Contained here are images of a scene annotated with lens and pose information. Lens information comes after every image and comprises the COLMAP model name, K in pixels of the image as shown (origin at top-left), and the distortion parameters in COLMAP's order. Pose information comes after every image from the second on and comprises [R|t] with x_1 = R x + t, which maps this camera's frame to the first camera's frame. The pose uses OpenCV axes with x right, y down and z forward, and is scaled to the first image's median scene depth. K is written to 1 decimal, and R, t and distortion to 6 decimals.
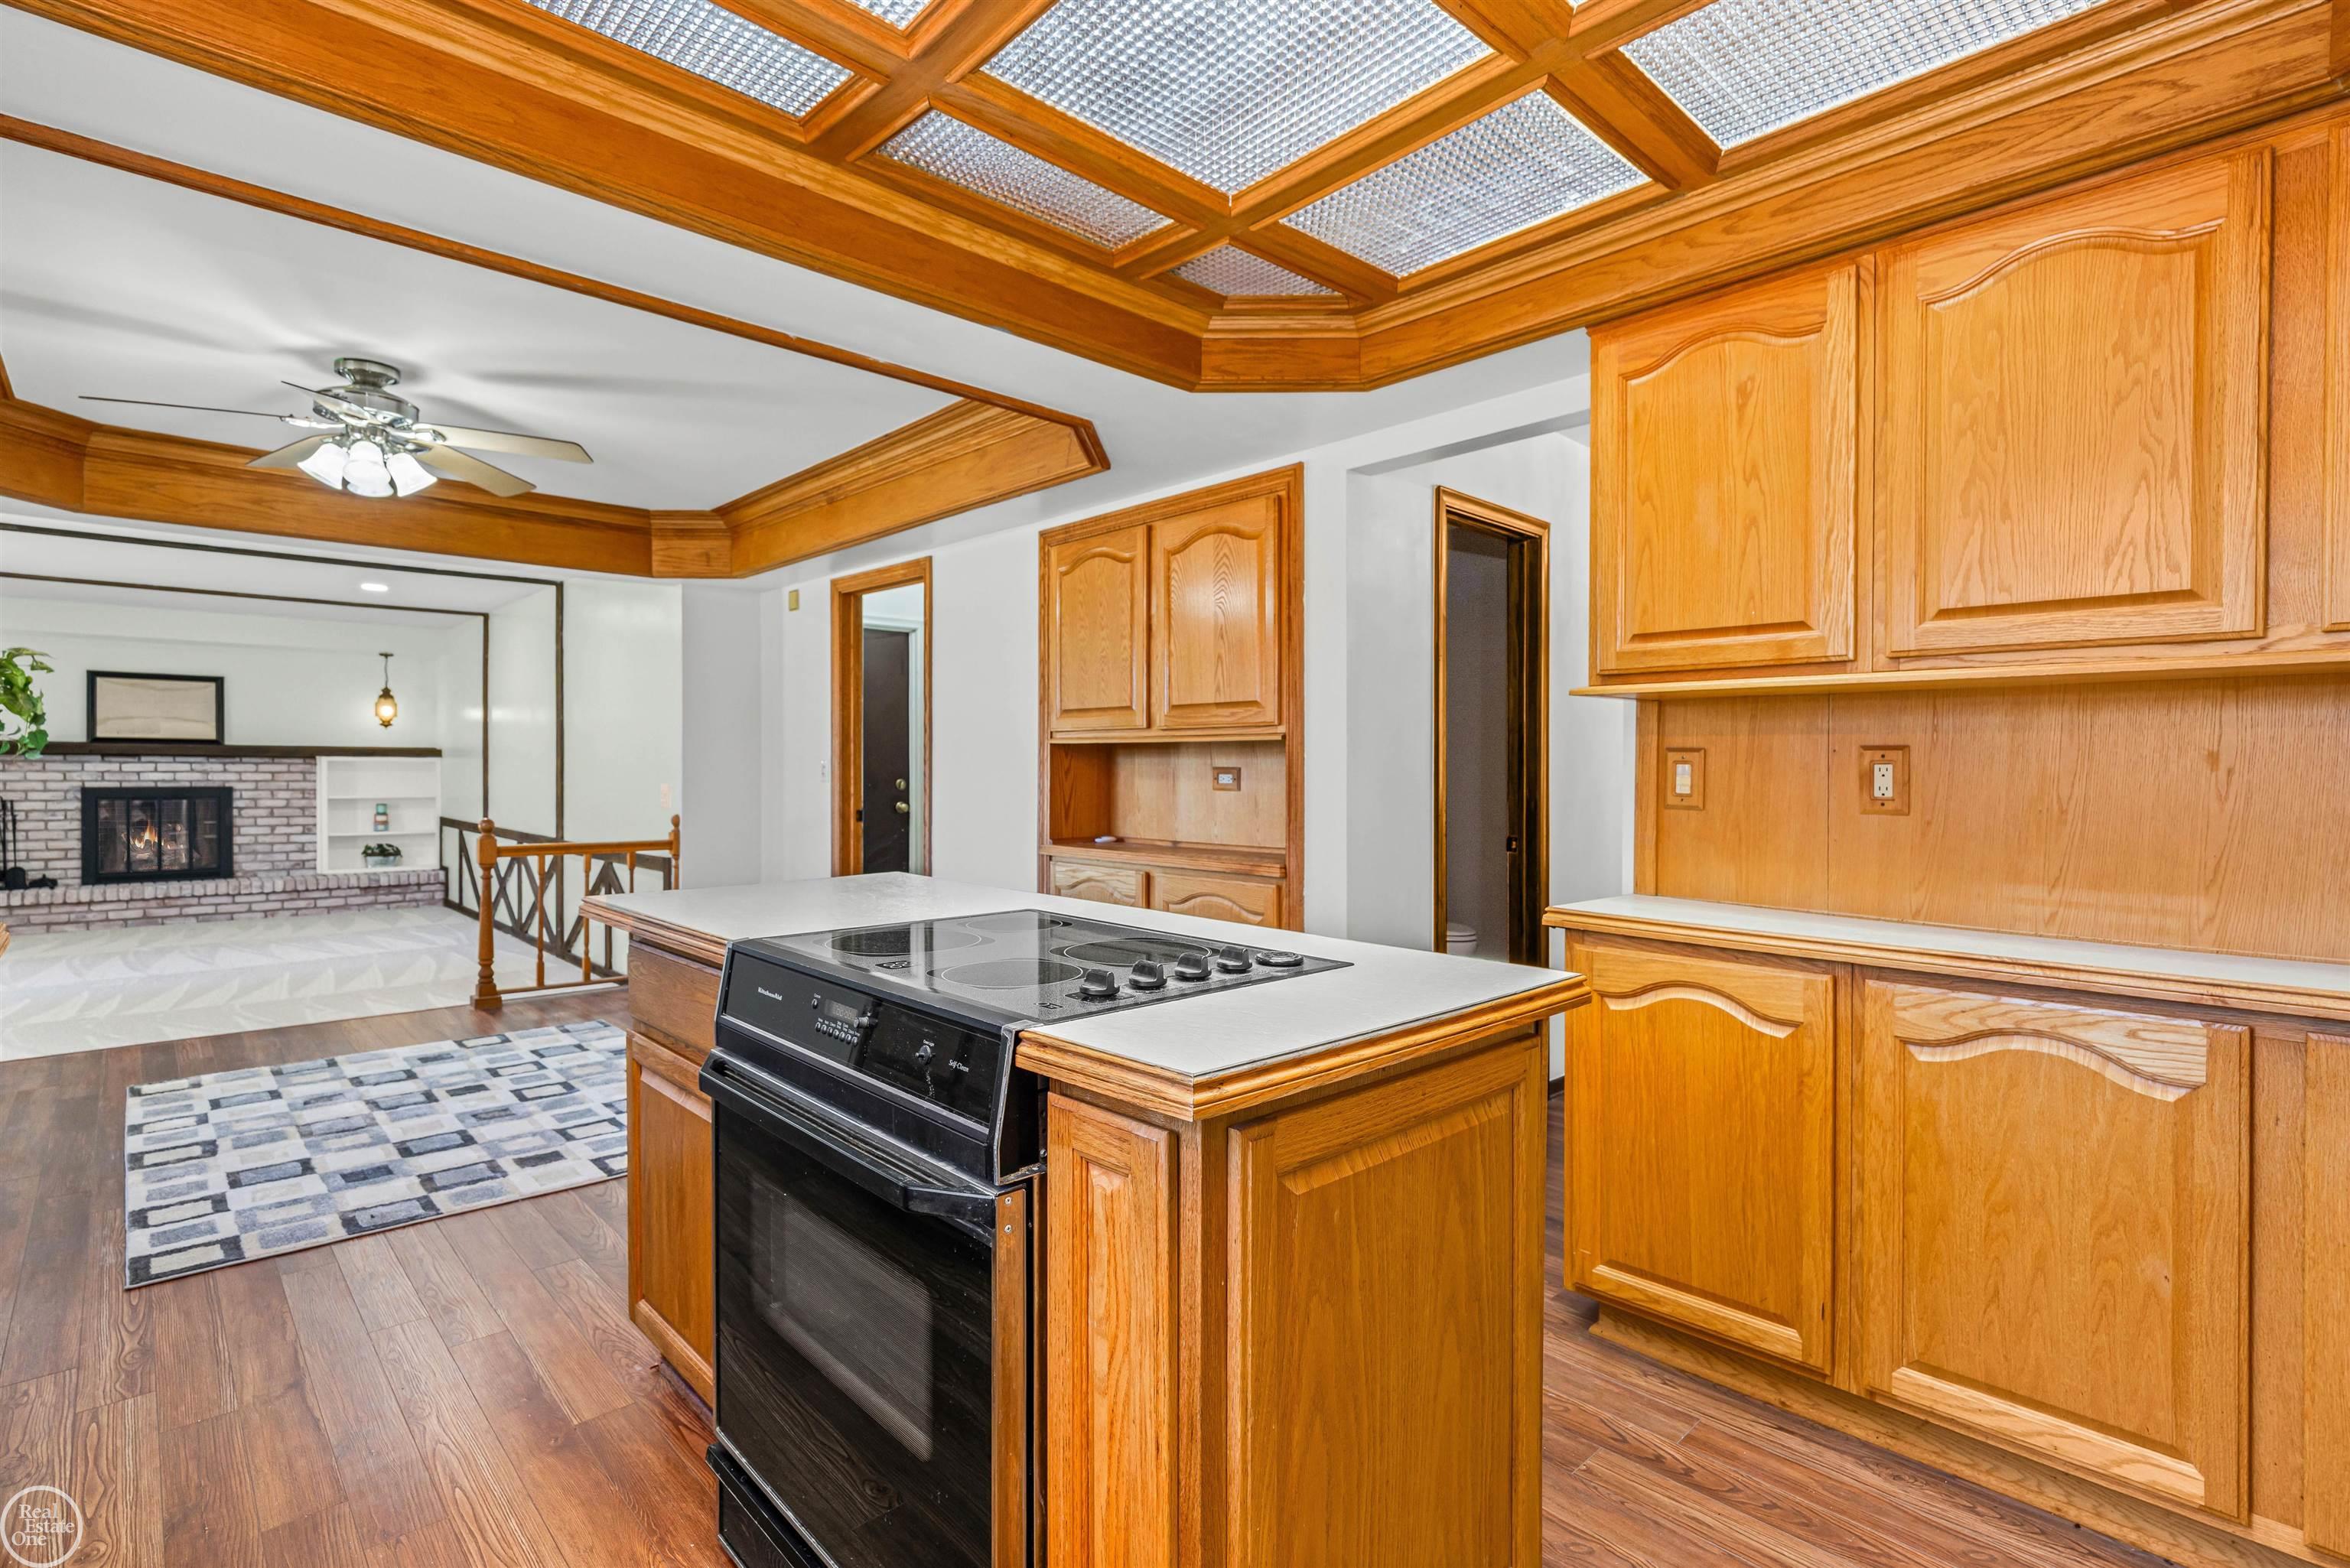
lens RADIAL K [[1097.2, 0, 1124.5], [0, 1097.2, 779.1], [0, 0, 1]] dist [-0.005337, -0.000266]
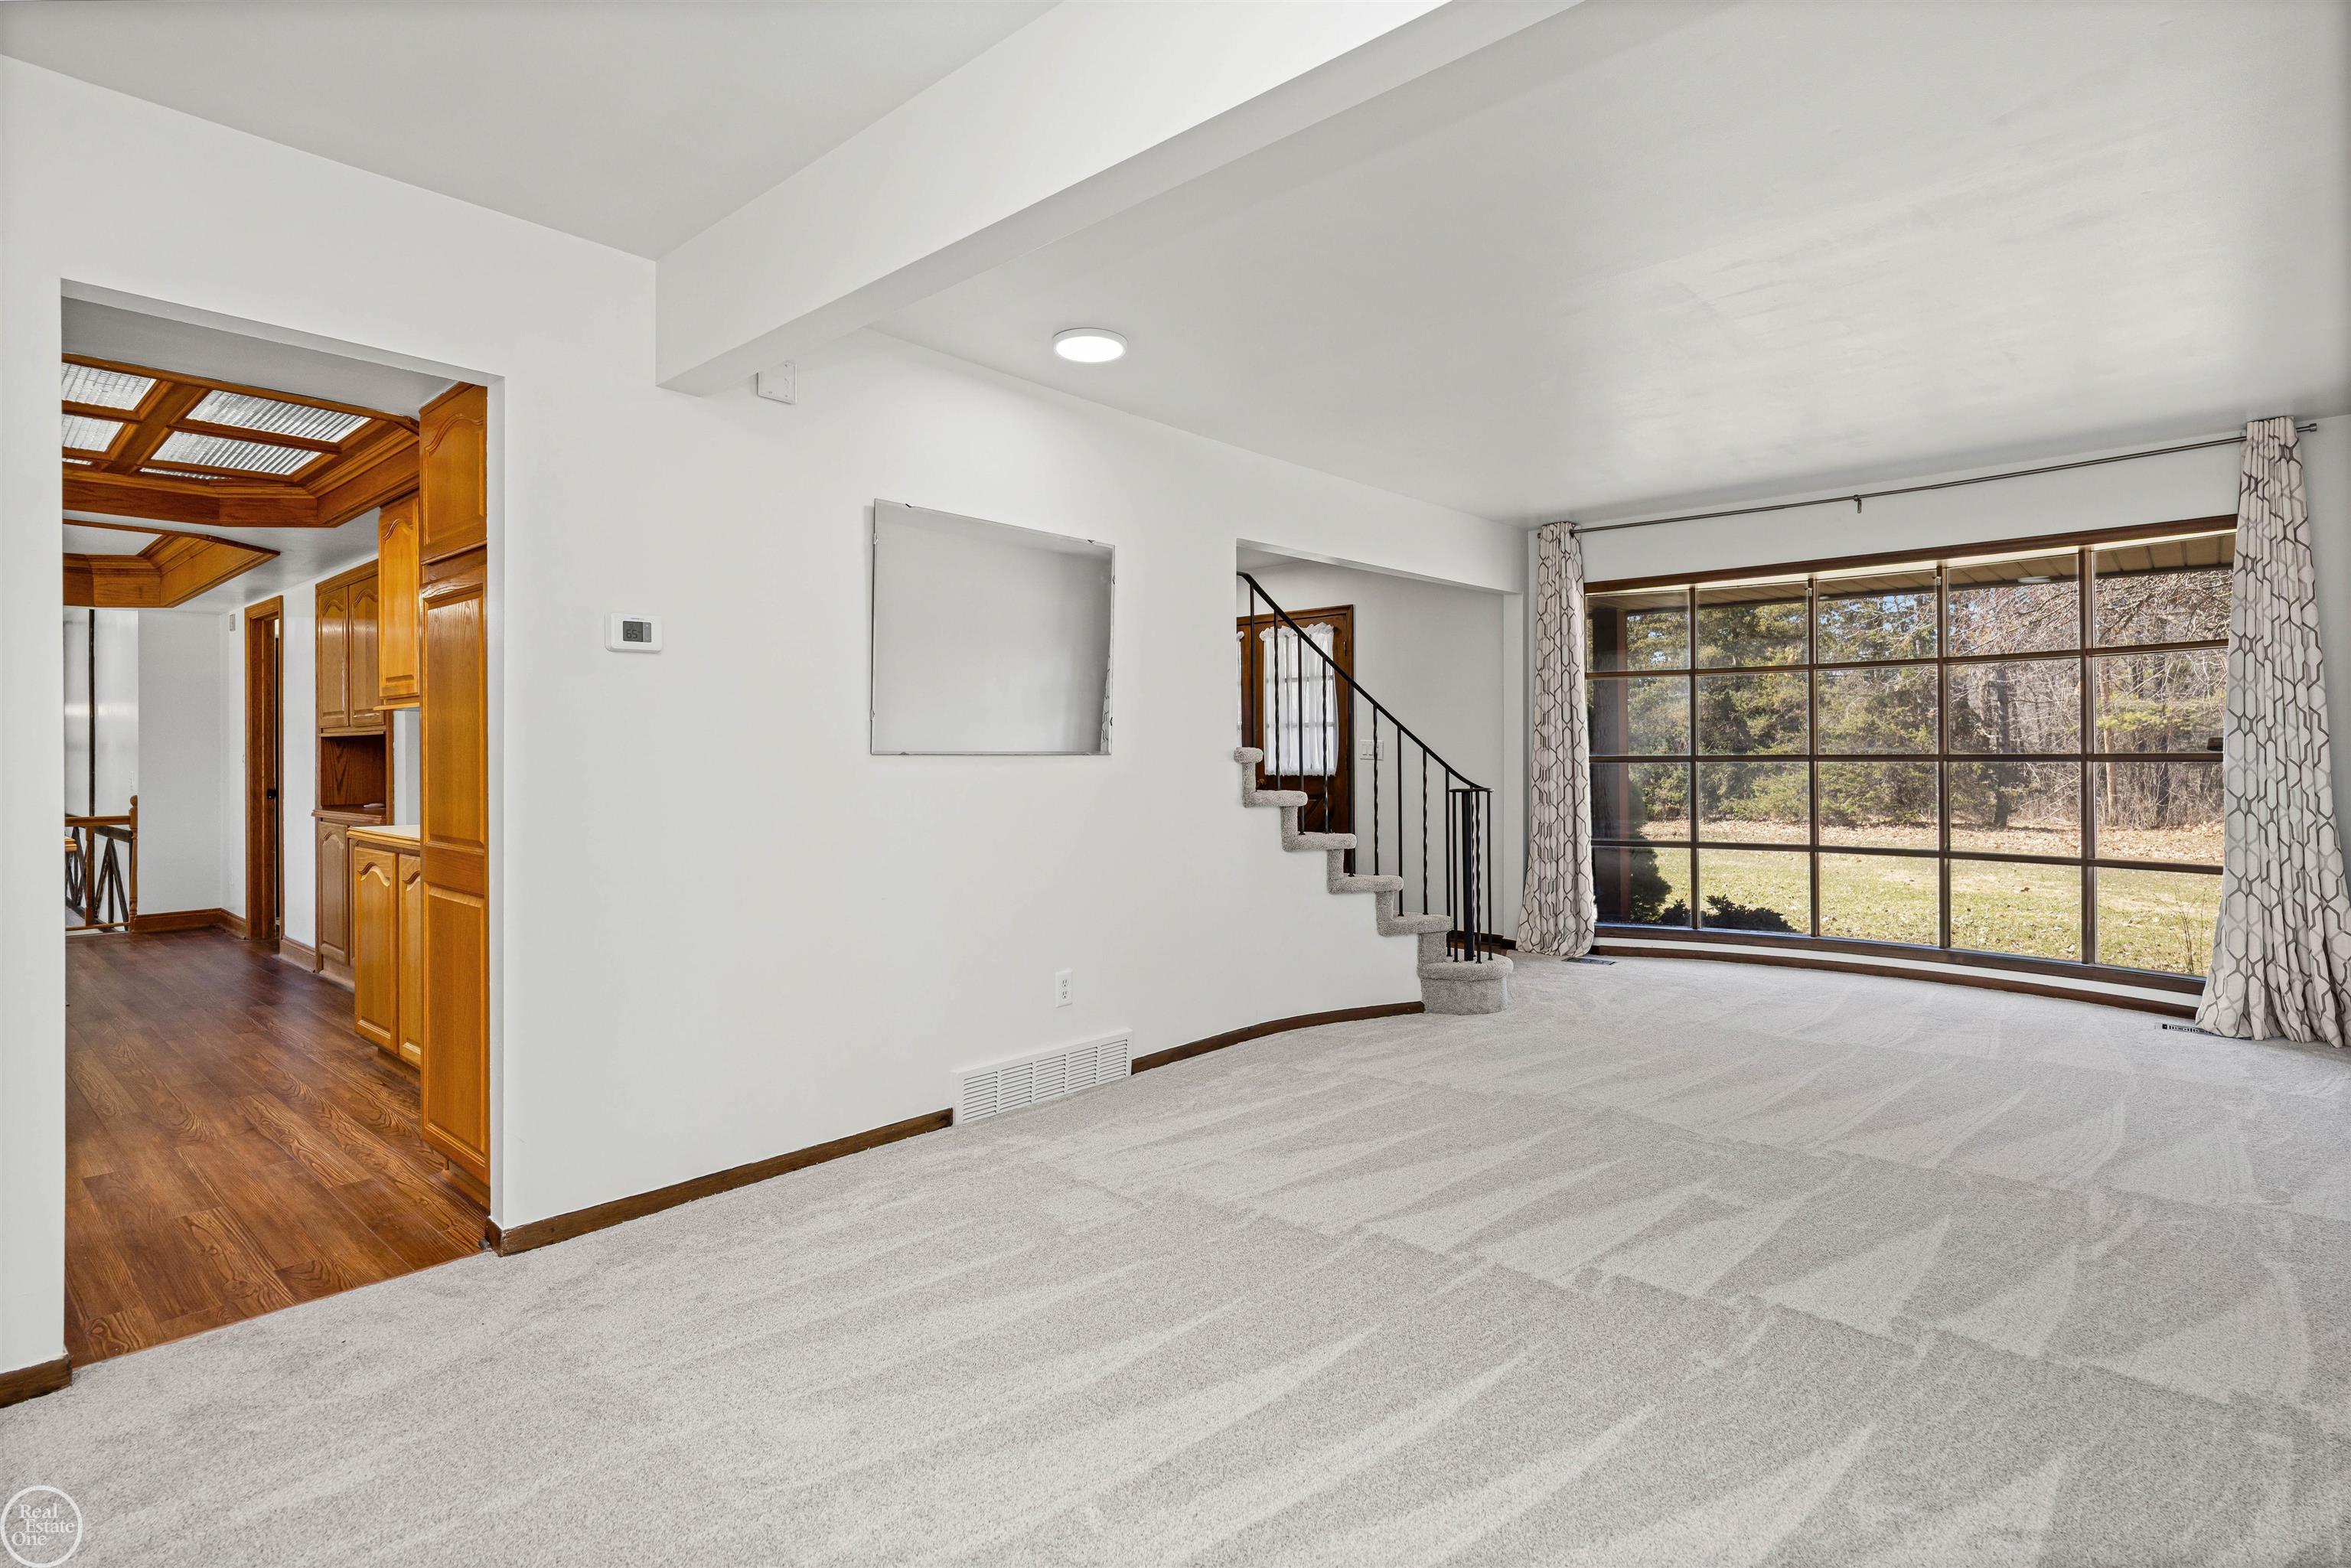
lens RADIAL K [[1217.4, 0, 1170.9], [0, 1217.4, 763.8], [0, 0, 1]] dist [-0.007541, -0.001063]
pose [[0.996566, -0.007970, 0.082417, 0.688477], [0.008434, 0.999951, -0.005279, 0.014621], [-0.082371, 0.005956, 0.996584, -0.488465]]
